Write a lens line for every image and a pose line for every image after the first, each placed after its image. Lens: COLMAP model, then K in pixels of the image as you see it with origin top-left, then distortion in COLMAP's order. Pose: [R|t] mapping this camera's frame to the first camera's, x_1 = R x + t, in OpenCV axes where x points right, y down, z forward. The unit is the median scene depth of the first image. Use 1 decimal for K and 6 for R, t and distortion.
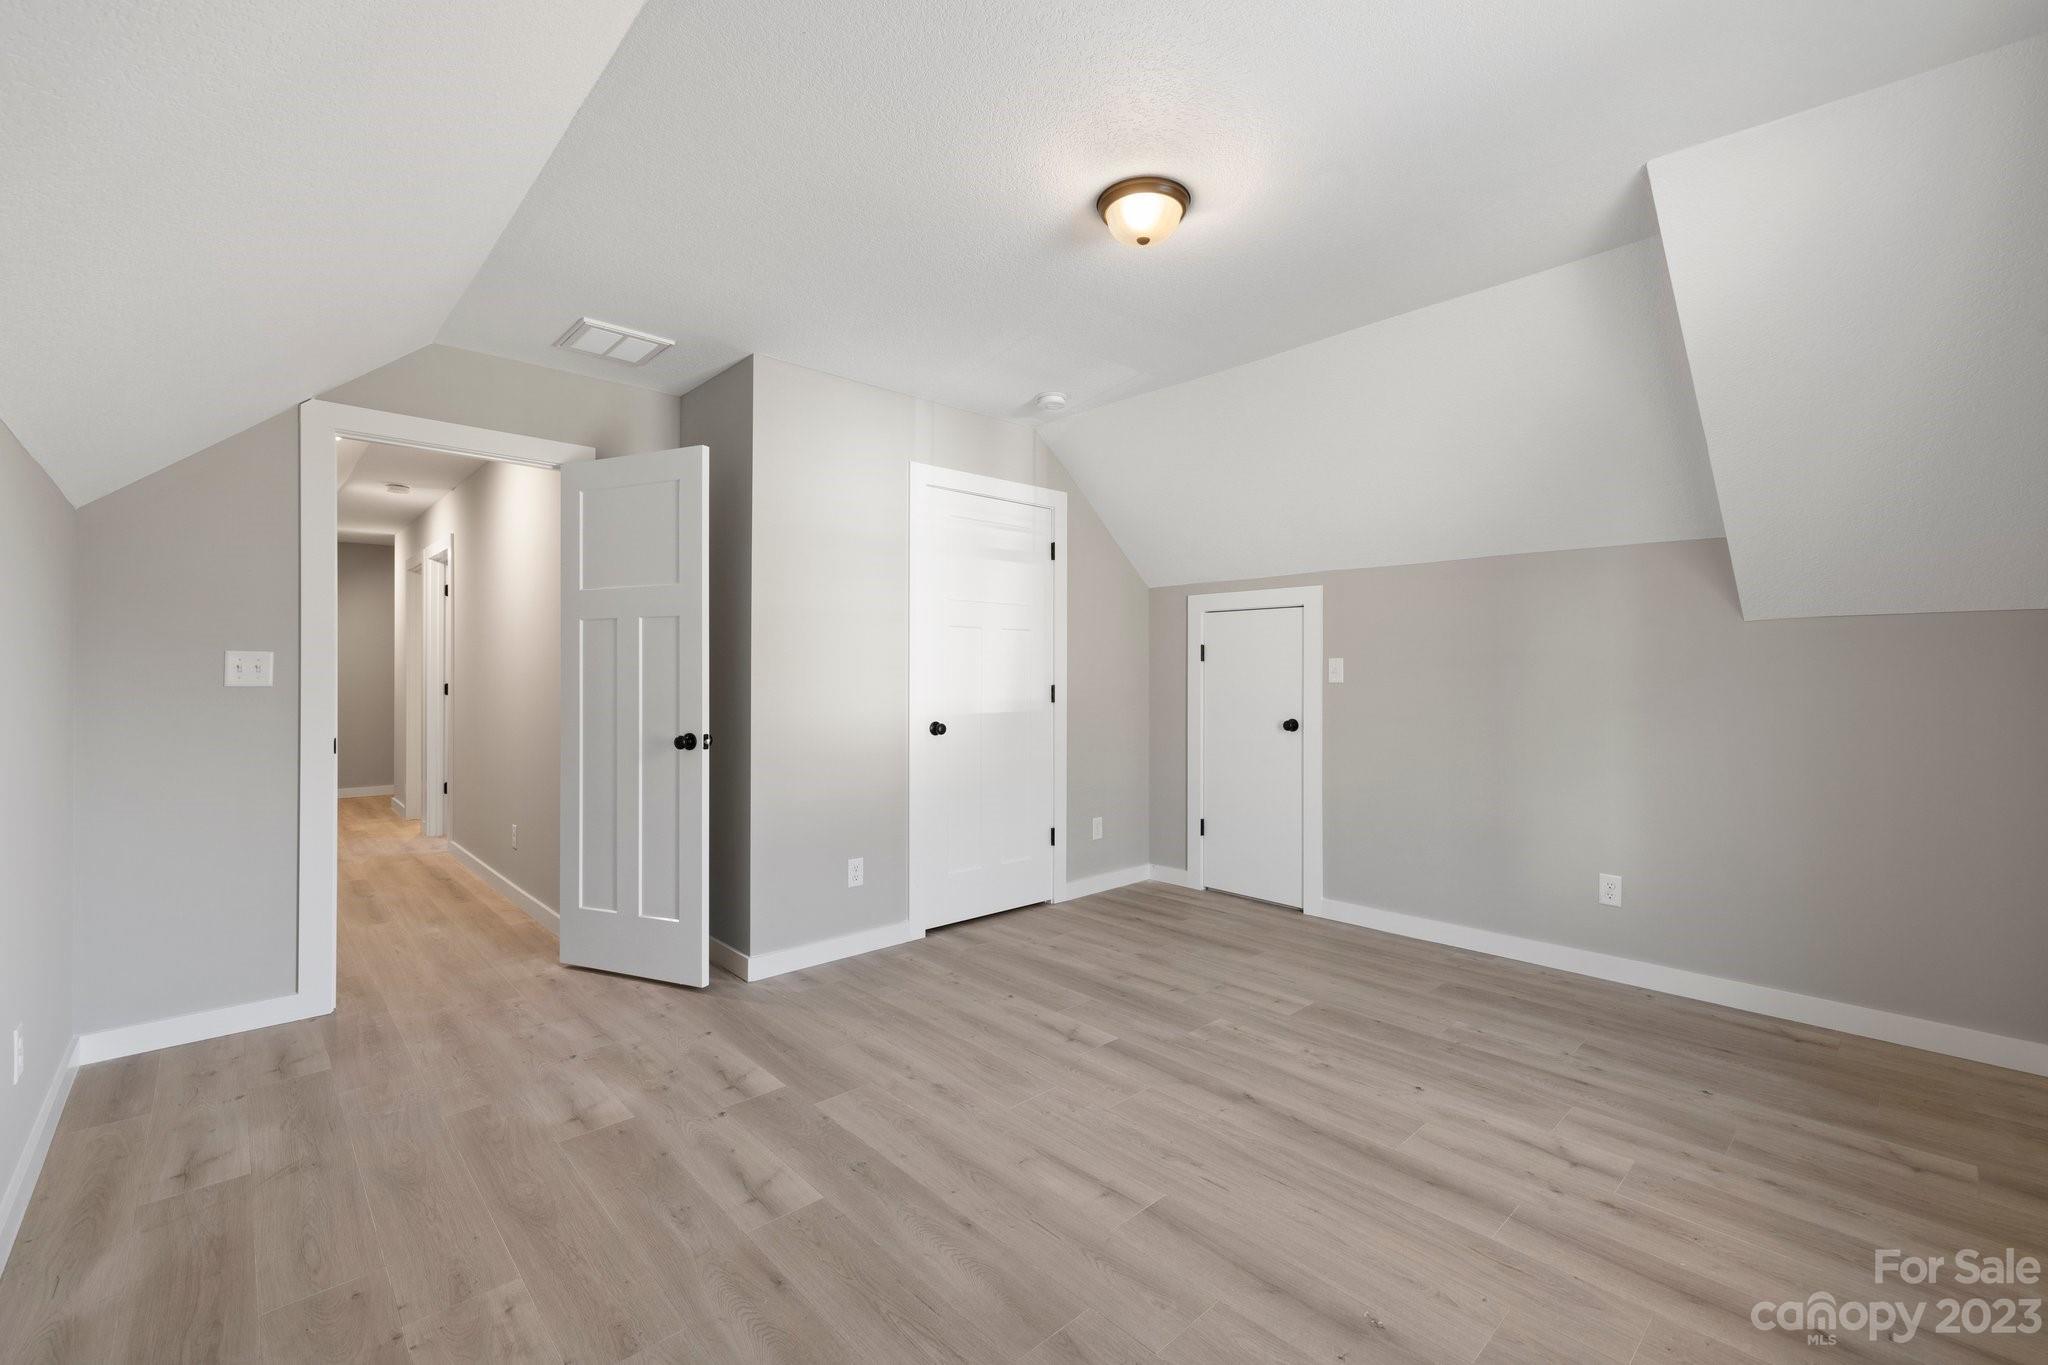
lens RADIAL K [[864.1, 0, 1032.7], [0, 864.1, 681.5], [0, 0, 1]] dist [0.000659, 0.000036]
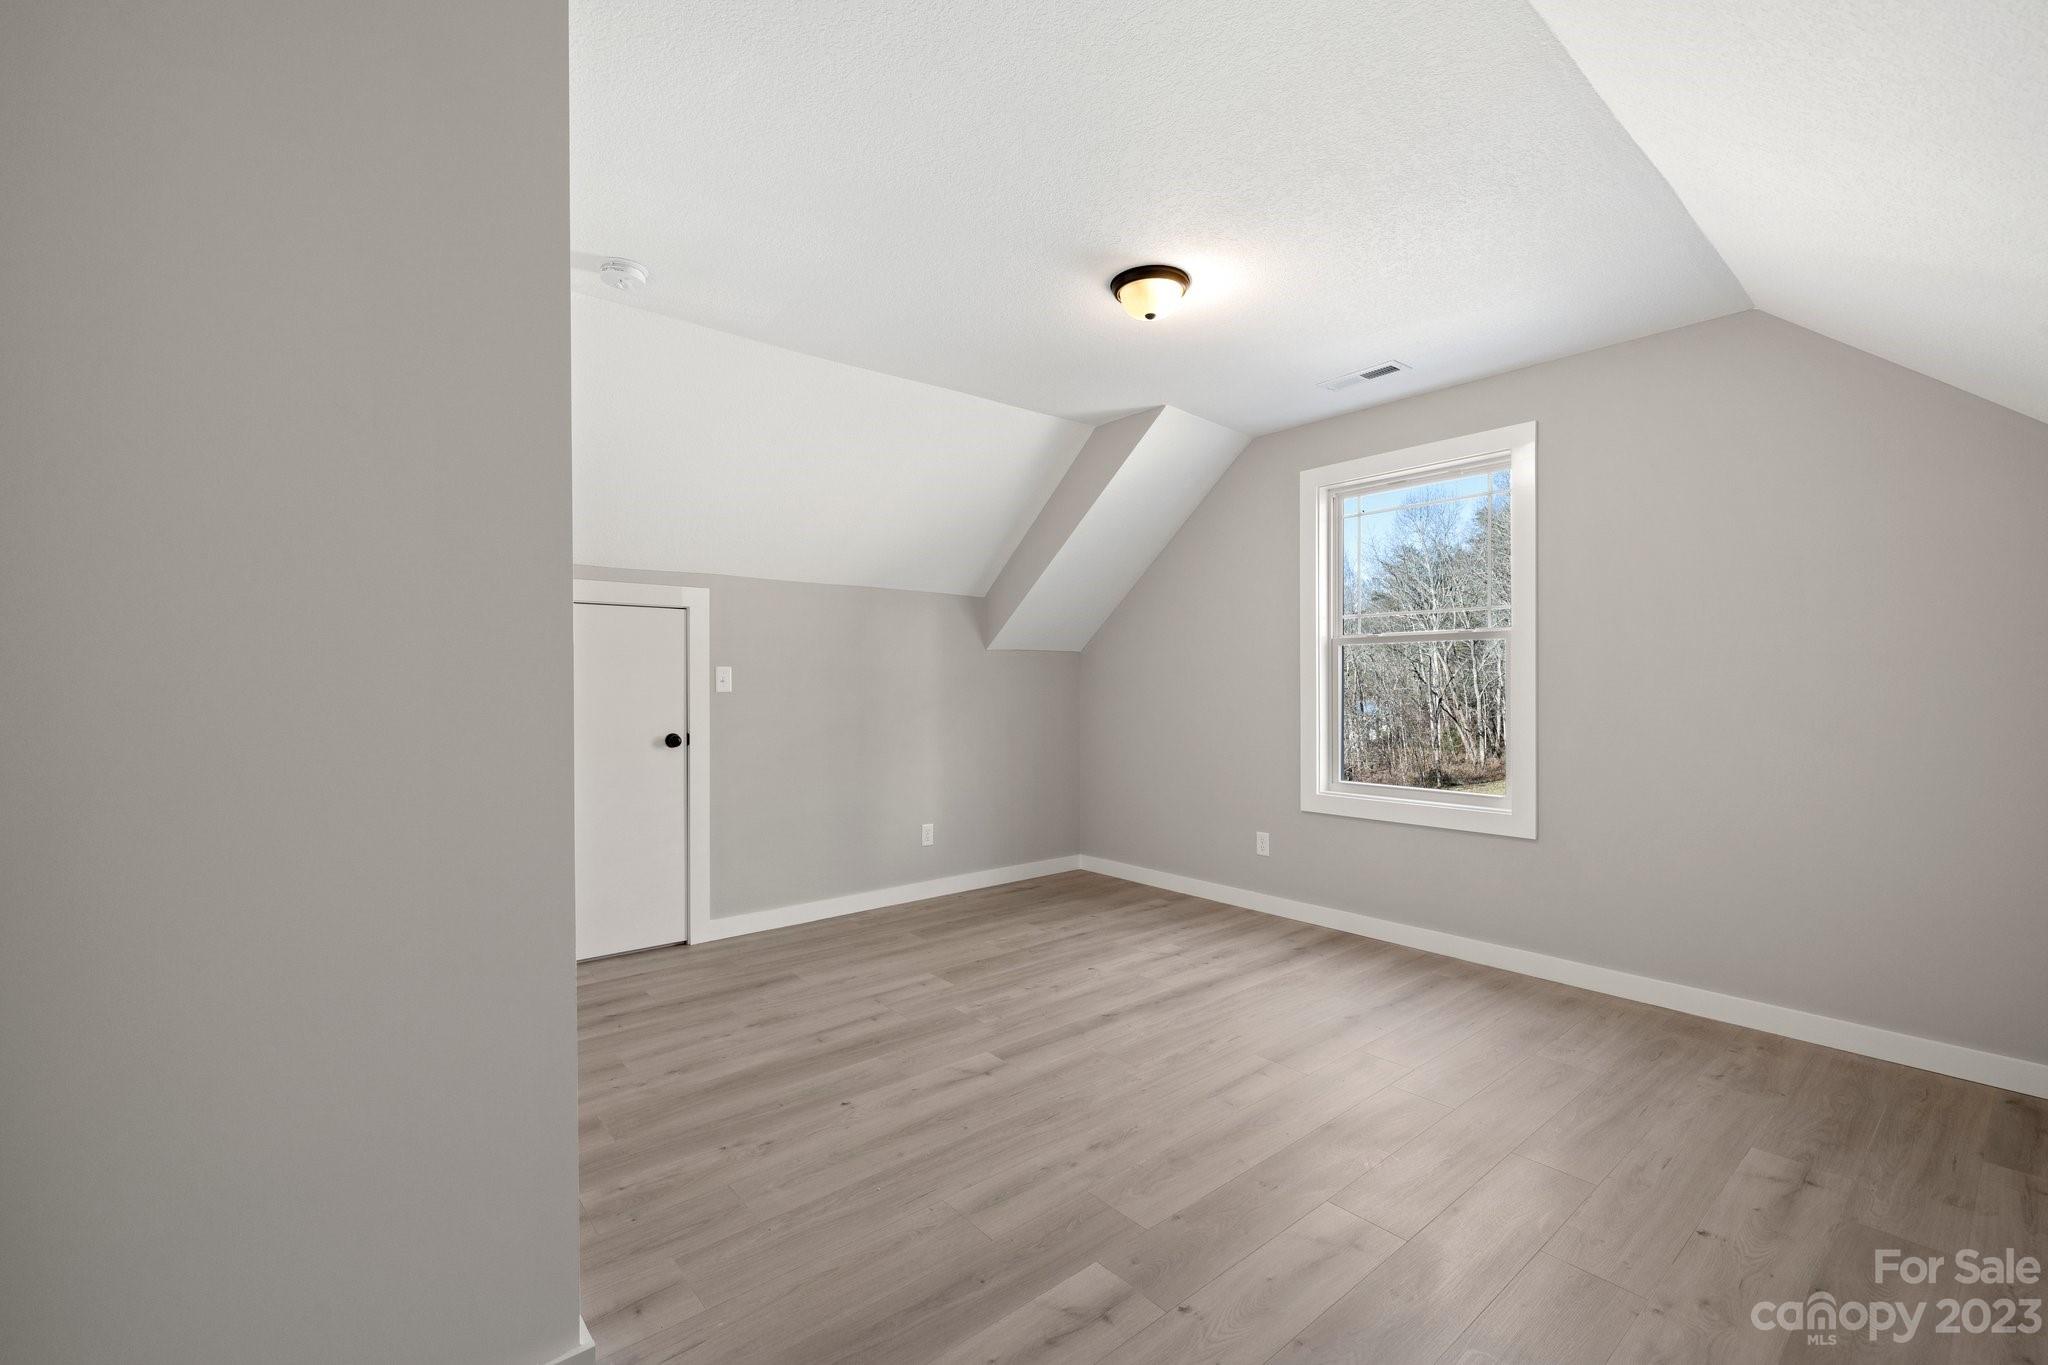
lens RADIAL K [[864.1, 0, 1032.7], [0, 864.1, 681.5], [0, 0, 1]] dist [0.000659, 0.000036]
pose [[0.050216, 0.001861, 0.998737, -0.794907], [0.008045, 0.999965, -0.002267, -0.007114], [-0.998706, 0.008149, 0.050200, 0.804891]]
